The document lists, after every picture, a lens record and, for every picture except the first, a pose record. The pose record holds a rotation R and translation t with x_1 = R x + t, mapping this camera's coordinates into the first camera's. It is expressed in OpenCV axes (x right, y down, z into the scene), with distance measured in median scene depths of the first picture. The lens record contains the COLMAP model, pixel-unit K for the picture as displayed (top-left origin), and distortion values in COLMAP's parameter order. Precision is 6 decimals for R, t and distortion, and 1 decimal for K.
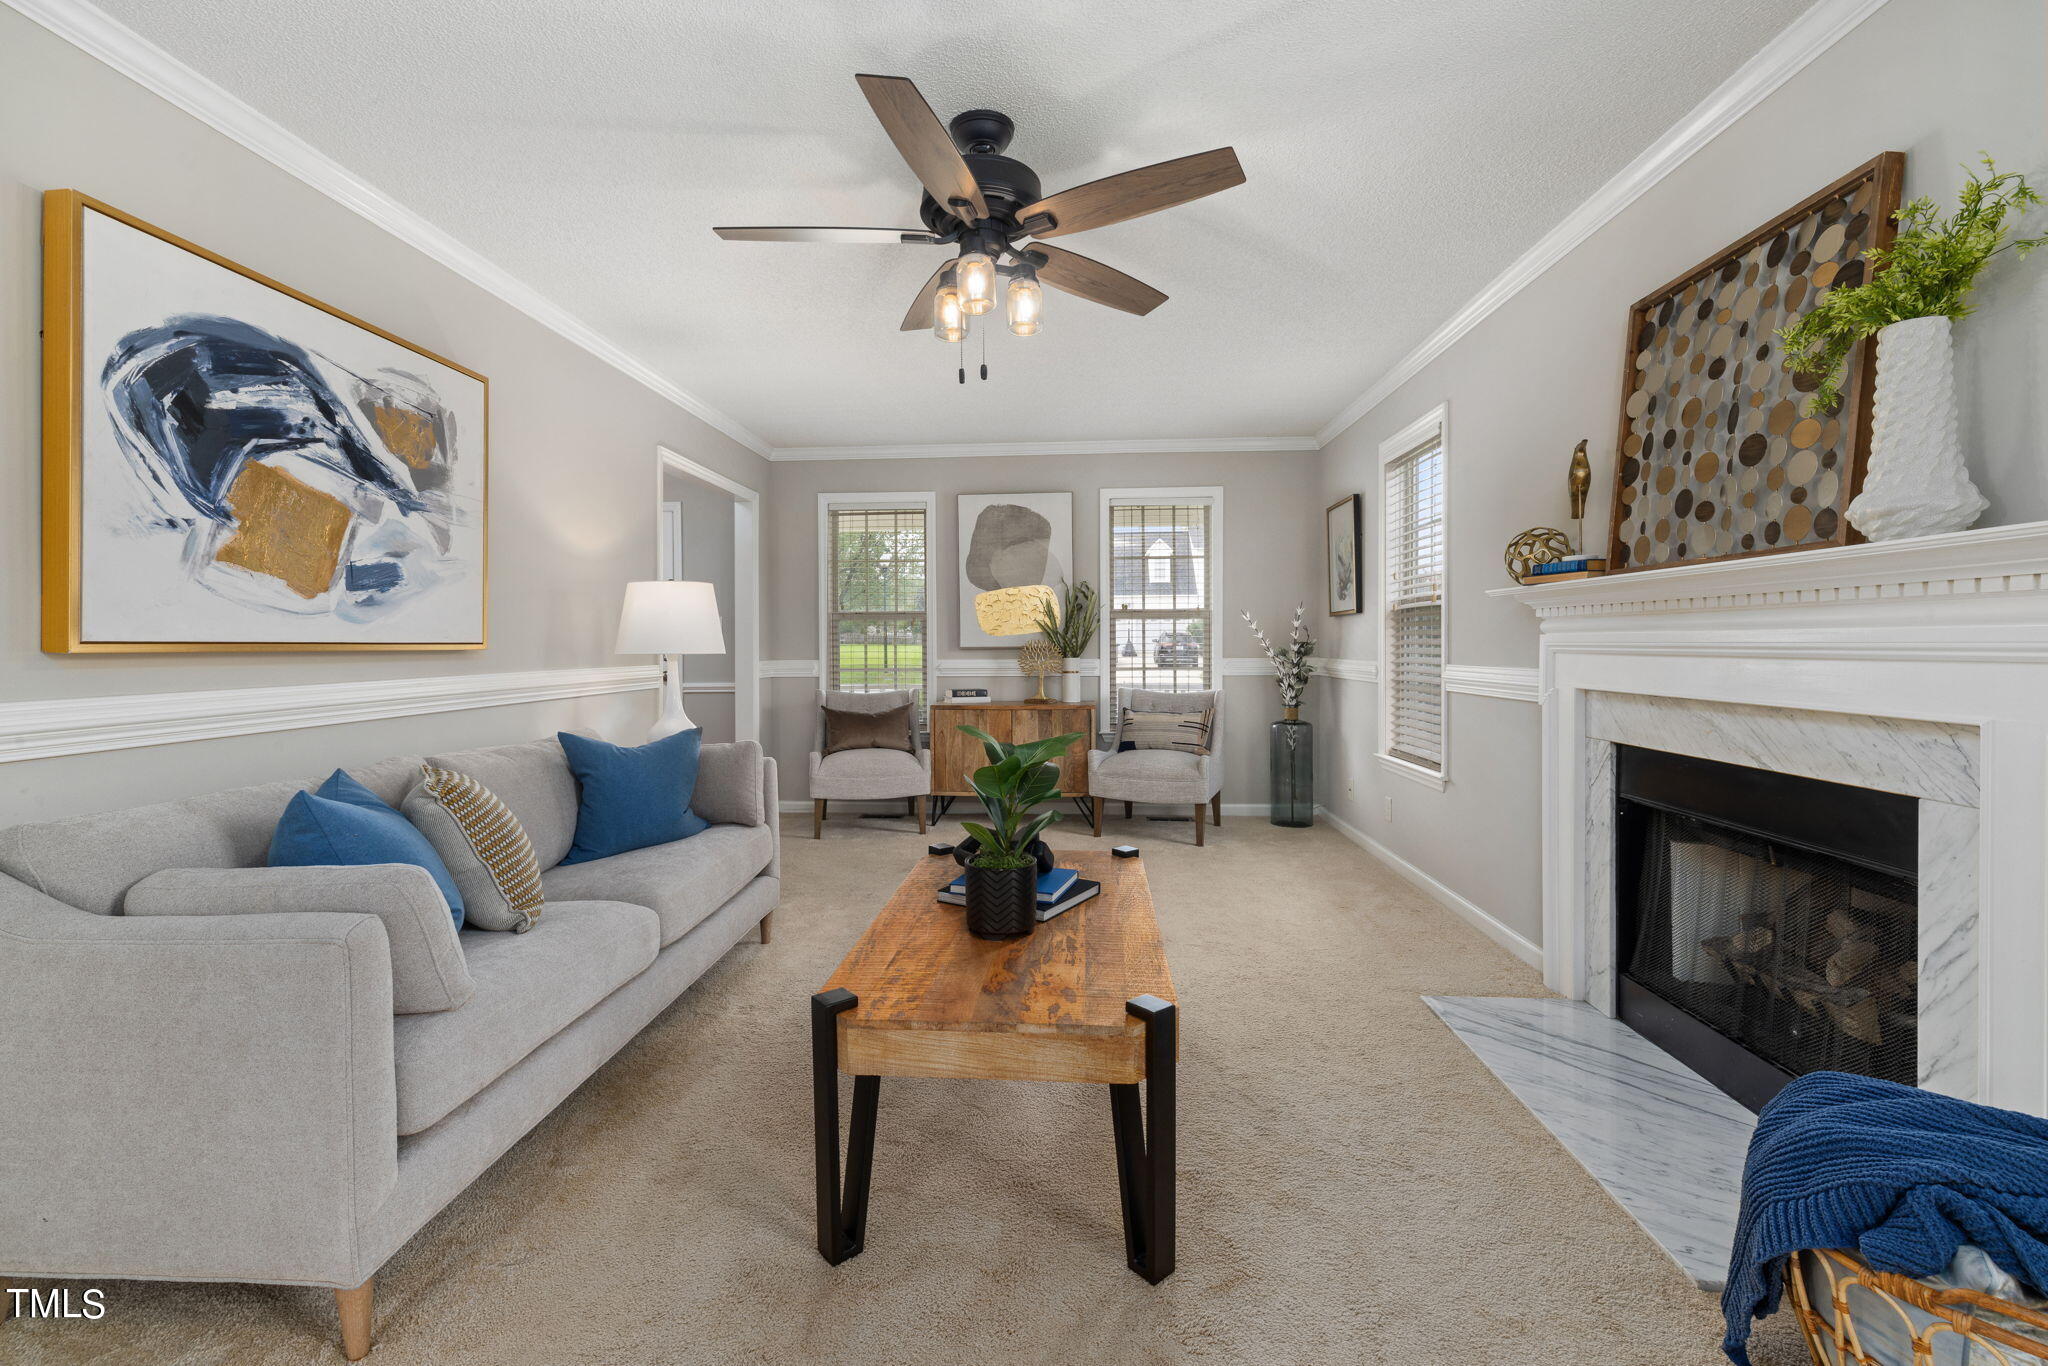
lens RADIAL K [[872.4, 0, 1010.3], [0, 872.4, 639.1], [0, 0, 1]] dist [-0.000599, -0.000303]
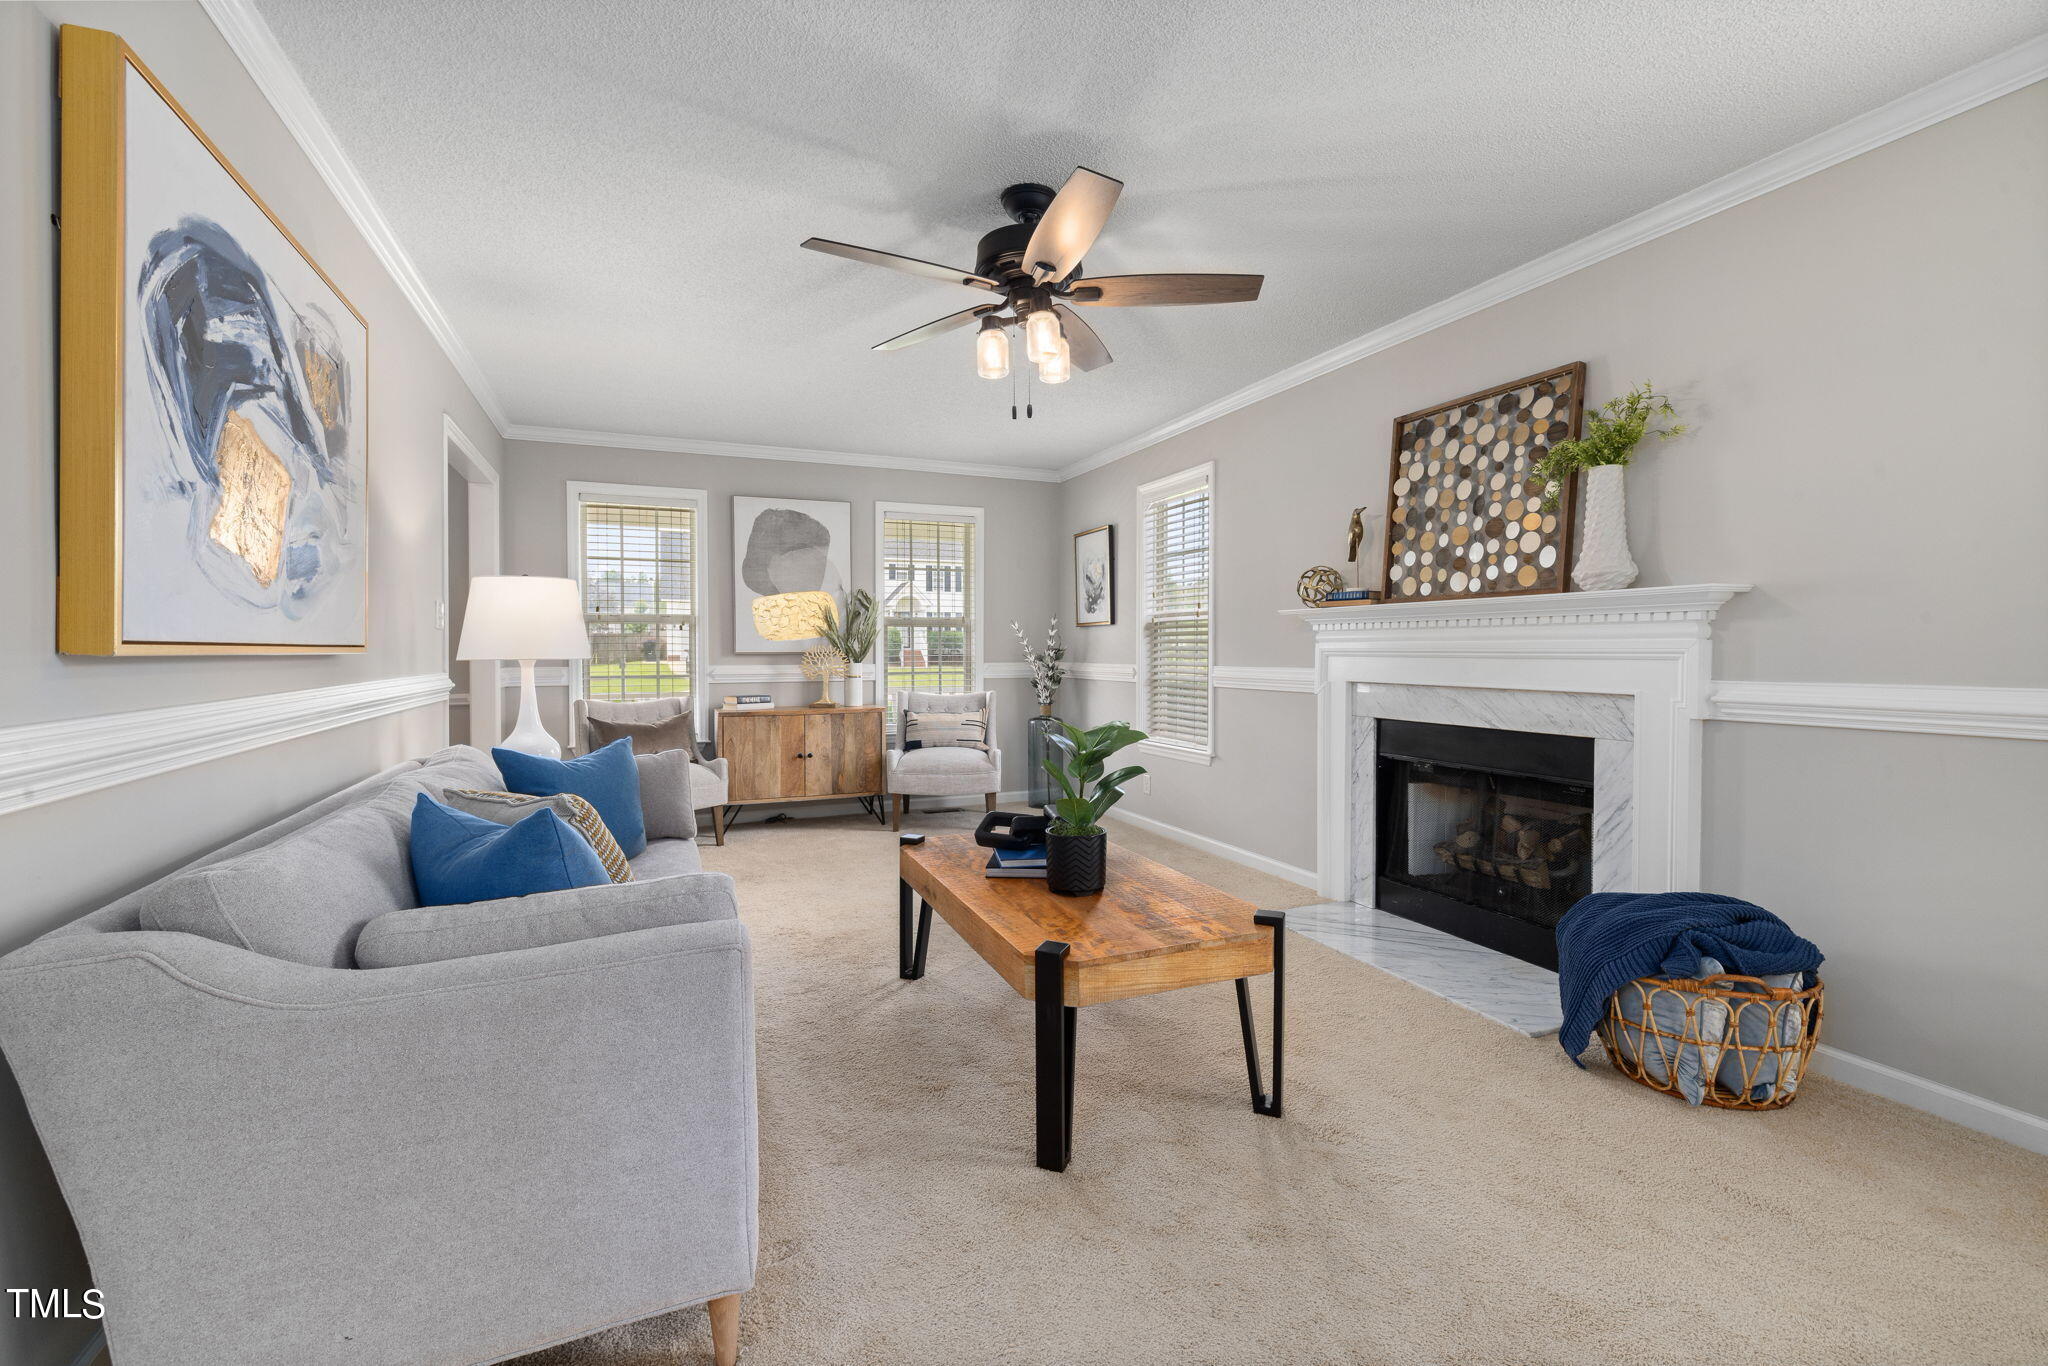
lens RADIAL K [[866.5, 0, 1019.8], [0, 866.5, 651.0], [0, 0, 1]] dist [-0.002245, -0.000021]
pose [[0.890413, 0.001752, 0.455150, -0.514323], [-0.004375, 0.999979, 0.004711, 0.003633], [-0.455132, -0.006186, 0.890402, -0.010553]]
